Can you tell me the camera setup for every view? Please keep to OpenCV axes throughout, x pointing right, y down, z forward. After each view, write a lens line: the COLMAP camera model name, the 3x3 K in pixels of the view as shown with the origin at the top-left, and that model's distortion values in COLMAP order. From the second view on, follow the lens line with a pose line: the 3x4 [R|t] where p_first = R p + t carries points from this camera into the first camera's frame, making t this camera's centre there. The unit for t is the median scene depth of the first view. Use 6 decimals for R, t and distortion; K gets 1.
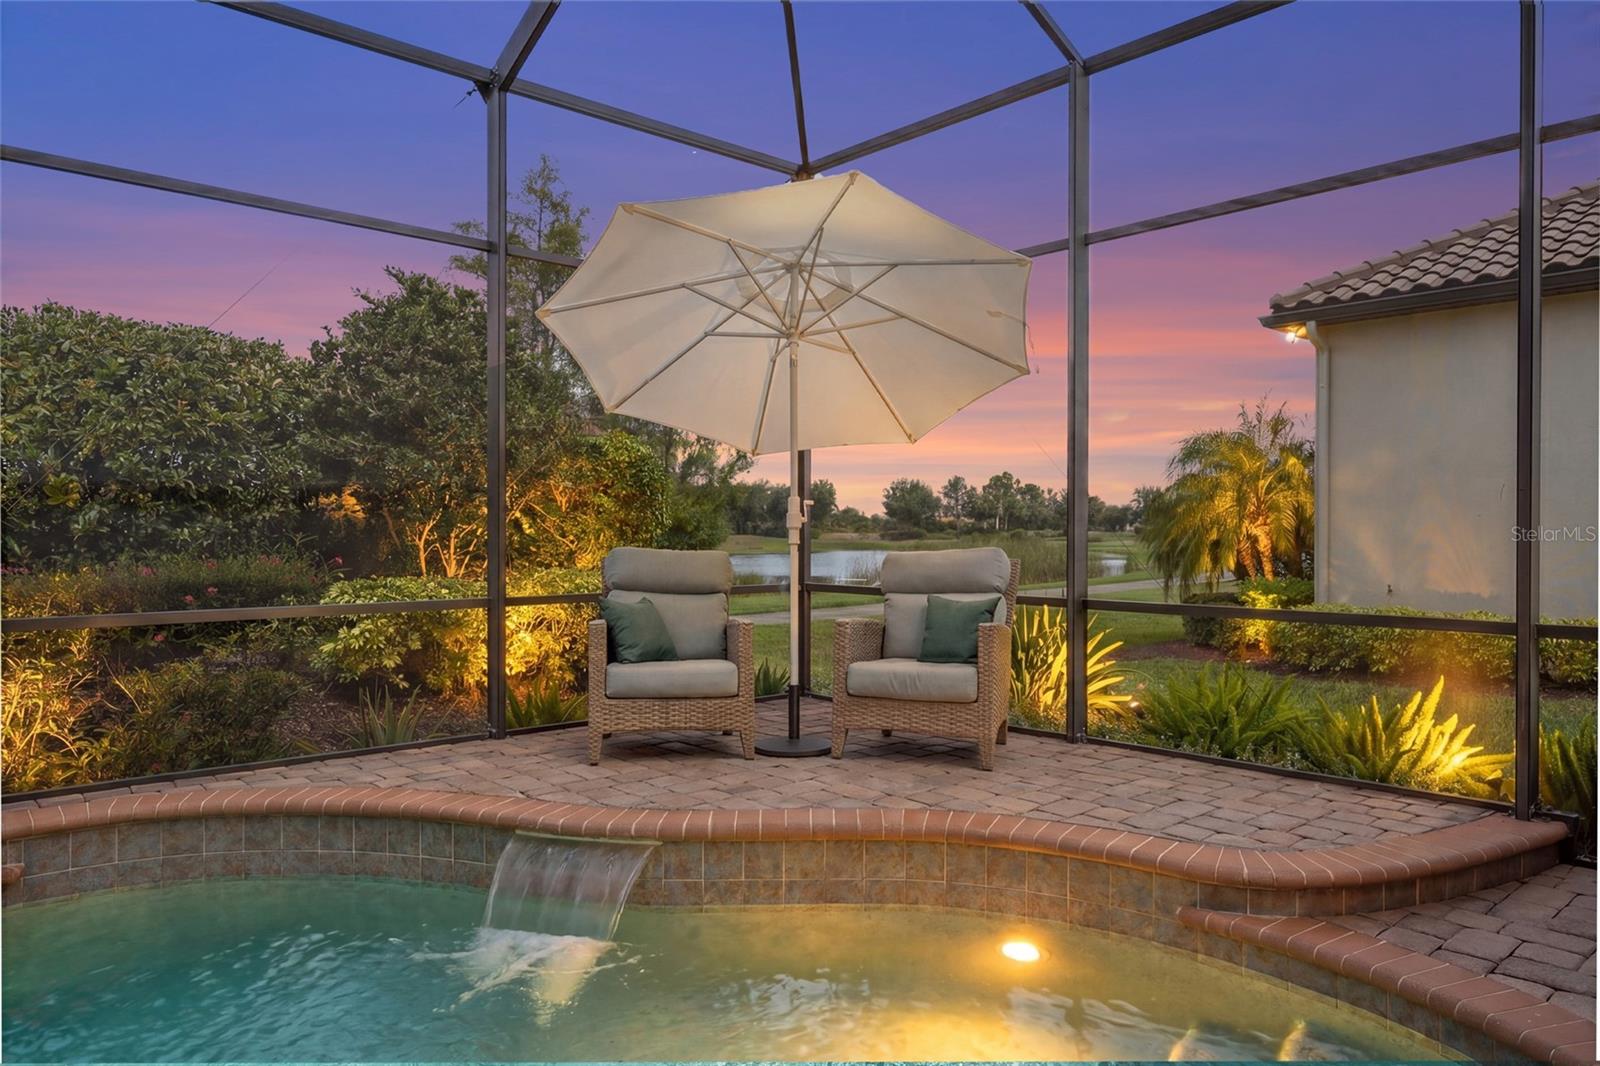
lens RADIAL K [[1069.5, 0, 800.8], [0, 1069.5, 522.1], [0, 0, 1]] dist [-0.011928, 0.000396]
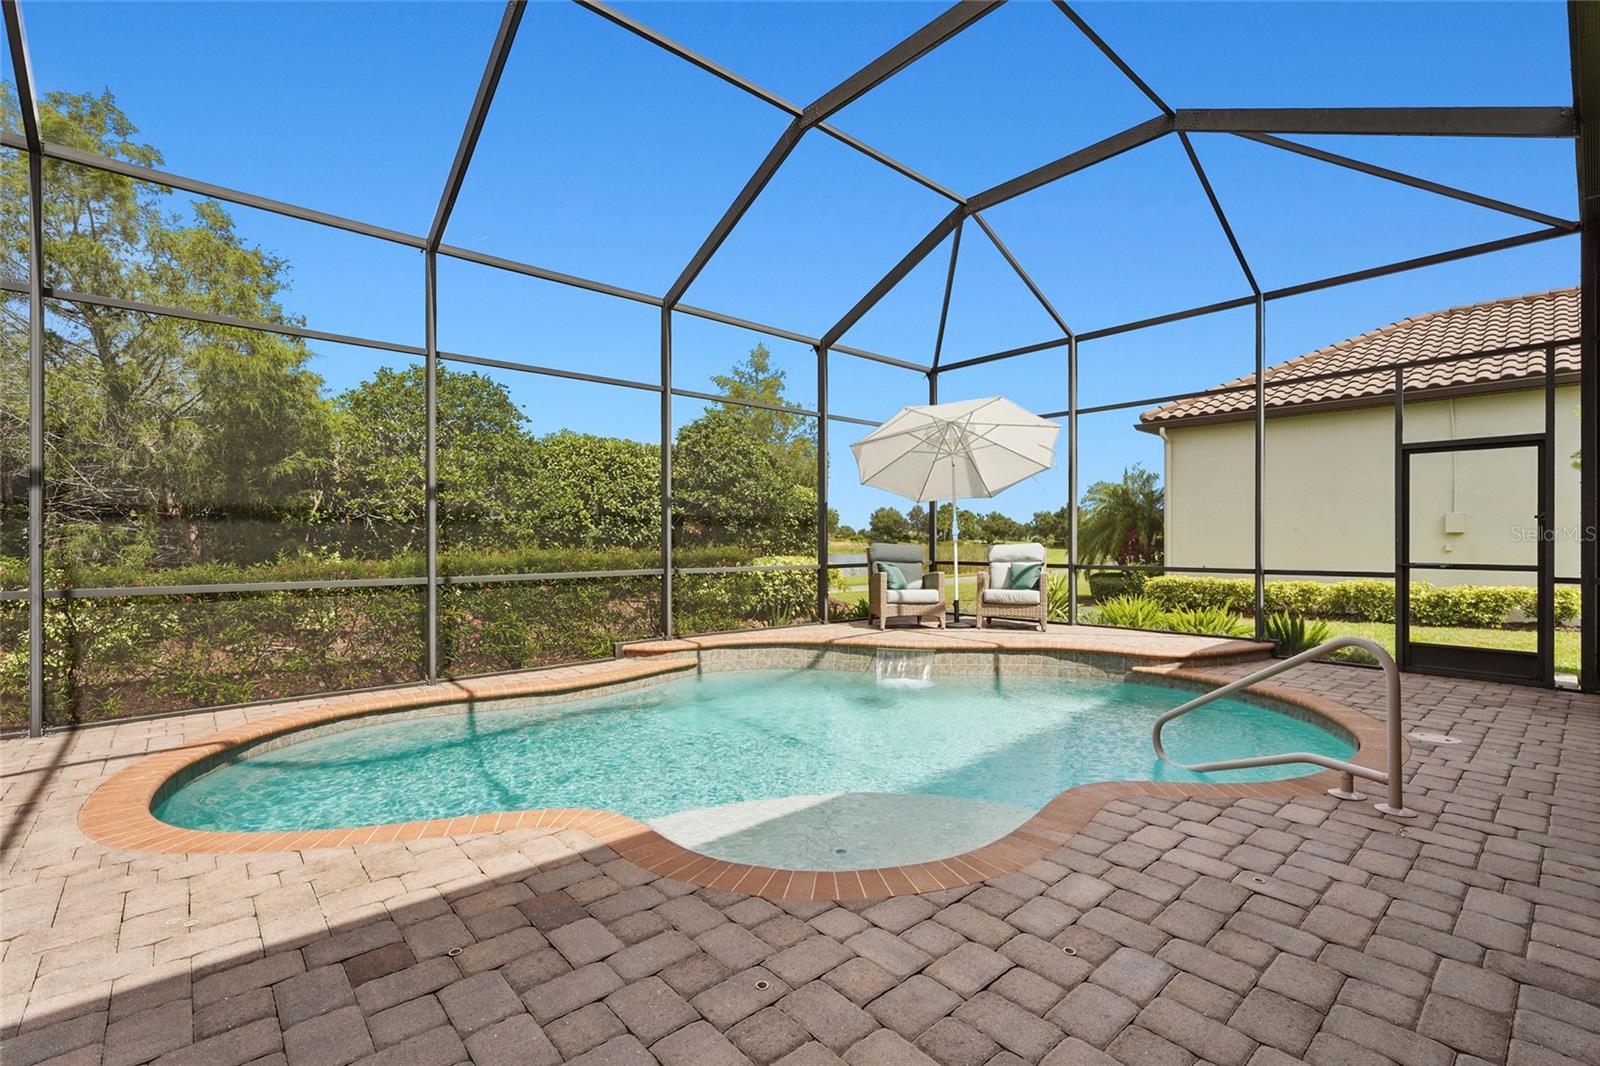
lens RADIAL K [[707.7, 0, 803.0], [0, 707.7, 537.9], [0, 0, 1]] dist [0.004715, -0.000078]
pose [[0.999977, -0.001796, -0.006510, -0.271586], [0.001823, 0.999990, 0.004160, 0.004284], [0.006503, -0.004171, 0.999970, -0.475859]]
